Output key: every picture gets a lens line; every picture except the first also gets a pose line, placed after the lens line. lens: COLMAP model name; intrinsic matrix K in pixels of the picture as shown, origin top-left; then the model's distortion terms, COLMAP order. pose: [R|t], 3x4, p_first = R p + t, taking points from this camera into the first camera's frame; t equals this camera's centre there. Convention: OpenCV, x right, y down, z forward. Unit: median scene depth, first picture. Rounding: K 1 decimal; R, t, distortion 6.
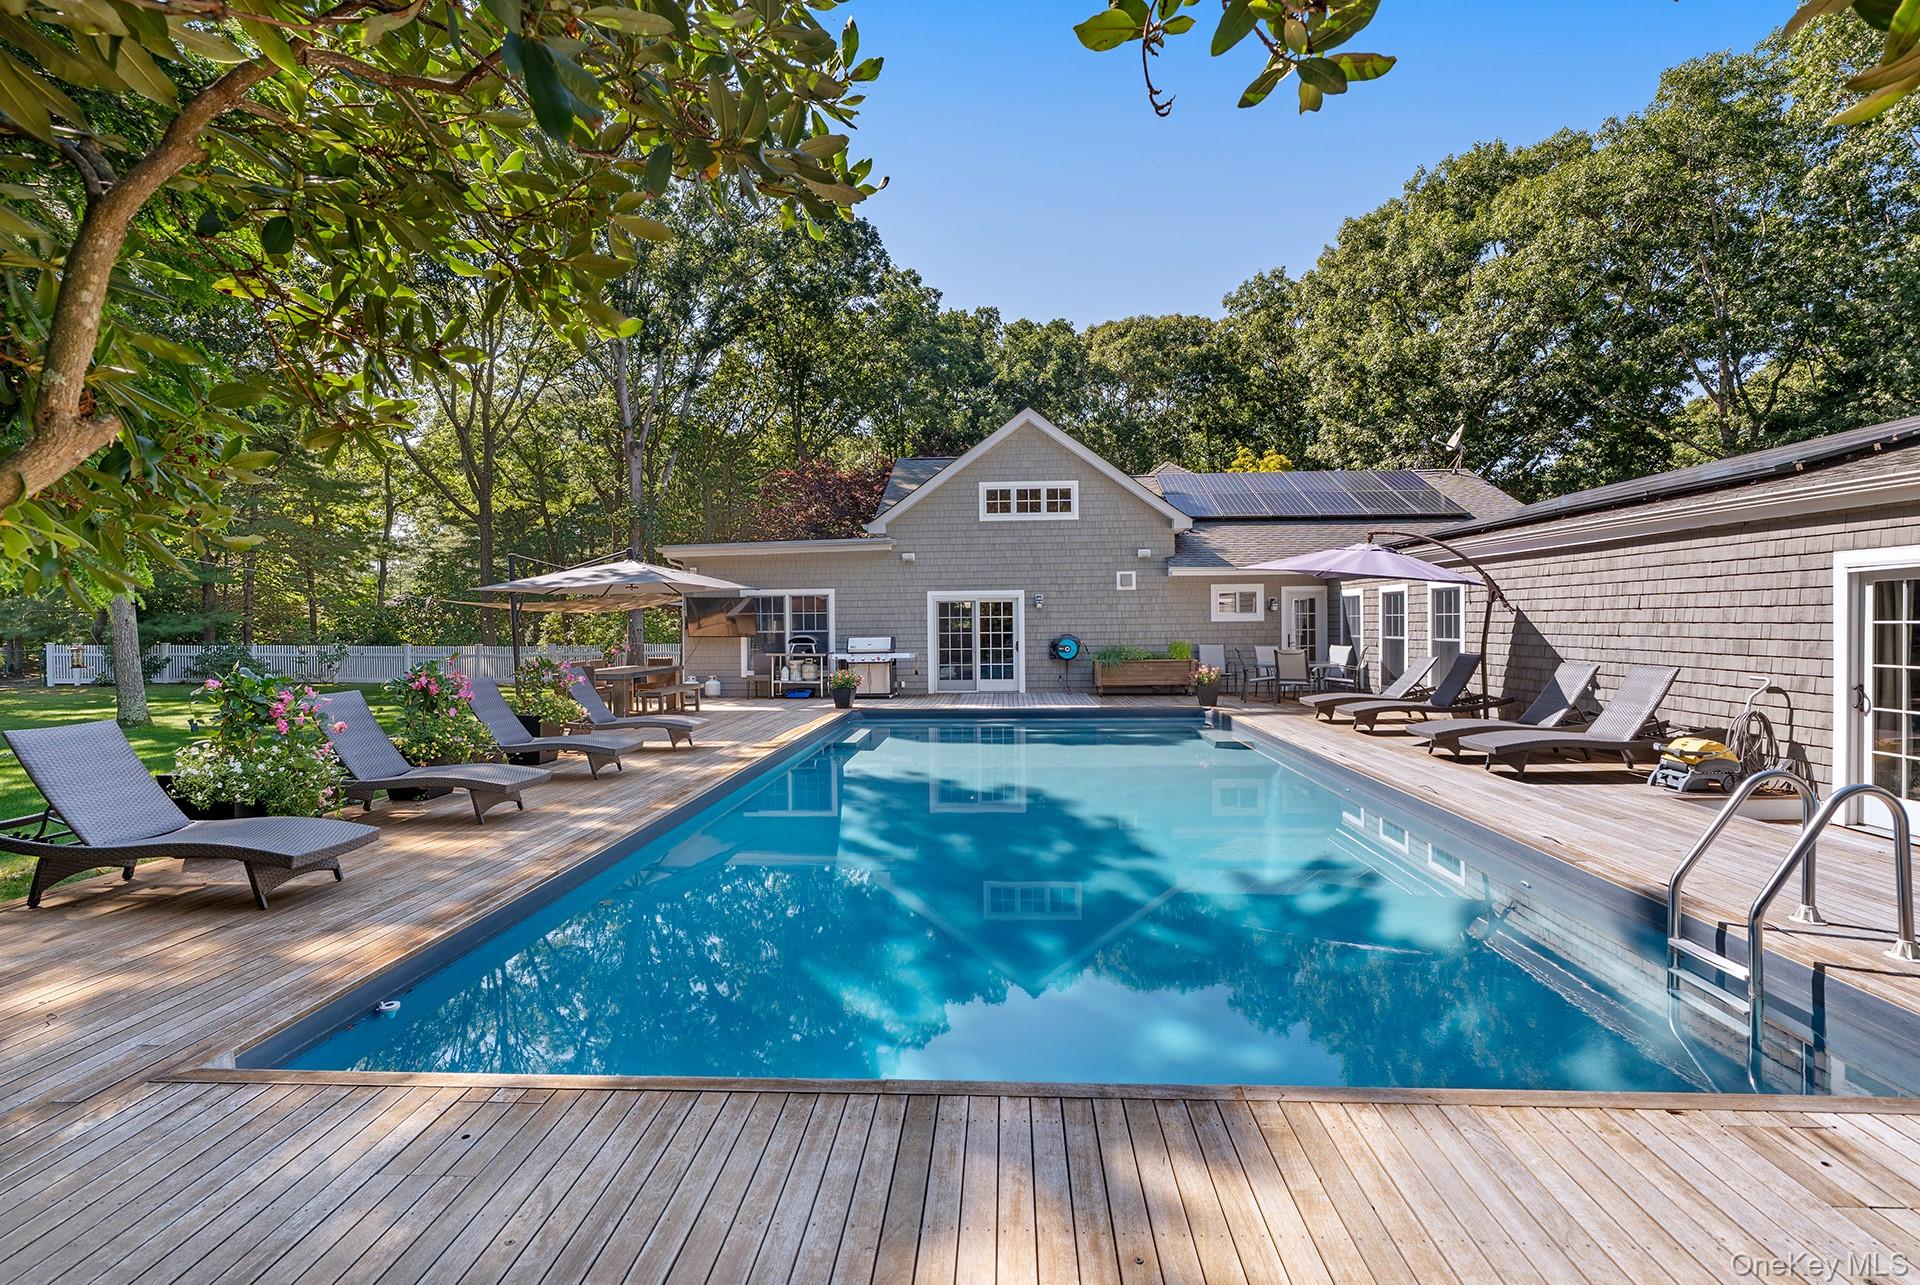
lens RADIAL K [[878.2, 0, 966.3], [0, 878.2, 641.7], [0, 0, 1]] dist [-0.003376, 0.000368]
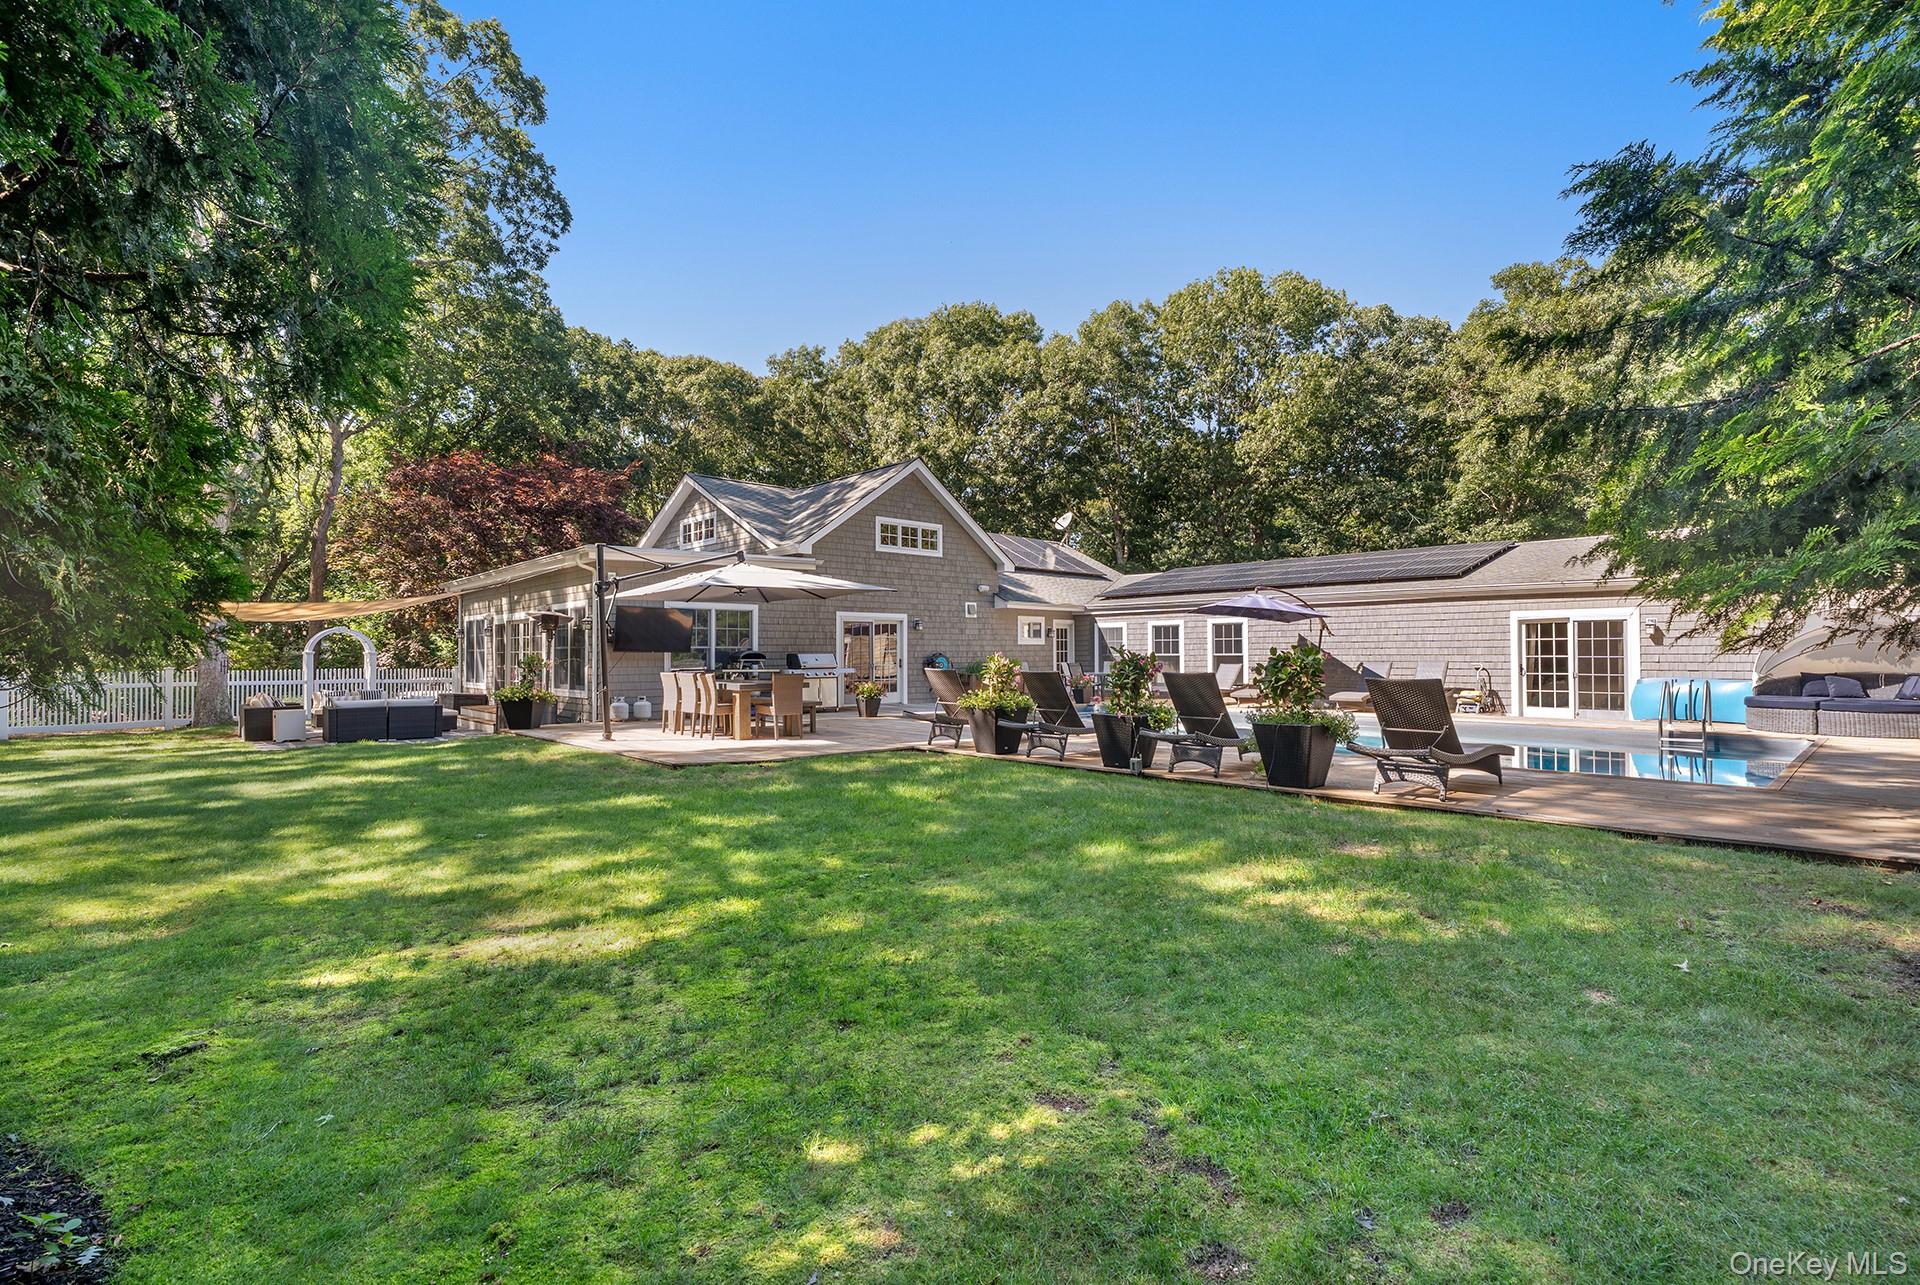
lens RADIAL K [[878.2, 0, 966.3], [0, 878.2, 641.7], [0, 0, 1]] dist [-0.003376, 0.000368]
pose [[0.695966, 0.018728, 0.717830, -0.705001], [0.012899, 0.999172, -0.038574, 0.022574], [-0.717959, 0.036105, 0.695149, 0.148220]]
